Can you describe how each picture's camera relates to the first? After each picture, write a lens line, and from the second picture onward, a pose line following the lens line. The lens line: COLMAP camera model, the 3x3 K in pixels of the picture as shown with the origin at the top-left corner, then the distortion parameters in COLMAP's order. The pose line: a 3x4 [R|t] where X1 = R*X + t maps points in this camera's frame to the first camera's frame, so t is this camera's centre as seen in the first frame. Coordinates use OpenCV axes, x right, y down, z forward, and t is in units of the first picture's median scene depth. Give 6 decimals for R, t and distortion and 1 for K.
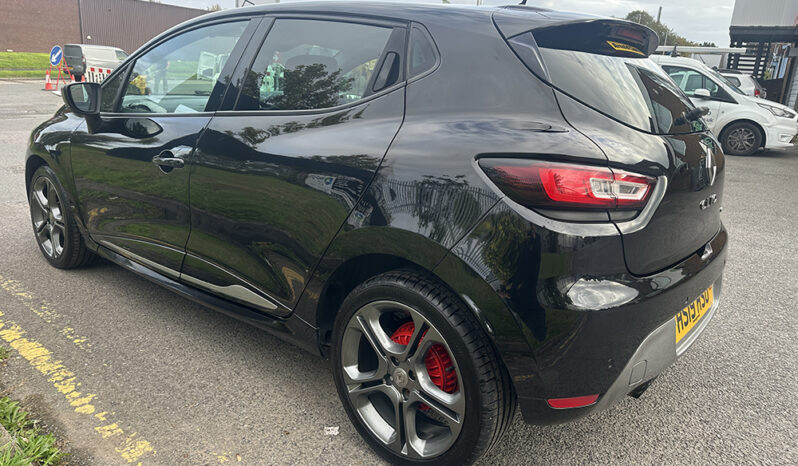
lens RADIAL K [[587.8, 0, 403.5], [0, 587.8, 226.9], [0, 0, 1]] dist [0.119150, -0.153744]
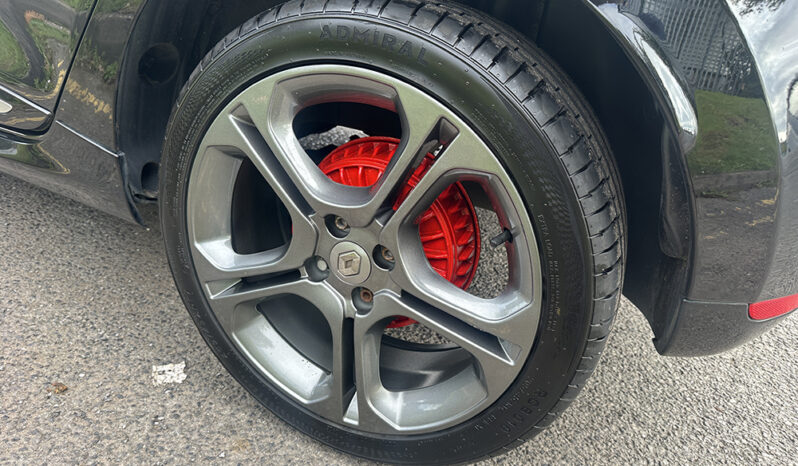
lens RADIAL K [[587.8, 0, 403.5], [0, 587.8, 226.9], [0, 0, 1]] dist [0.119150, -0.153744]
pose [[0.956583, -0.029926, 0.289921, -0.086540], [-0.035125, 0.975629, 0.216598, 0.135014], [-0.289337, -0.217377, 0.932218, 0.595142]]
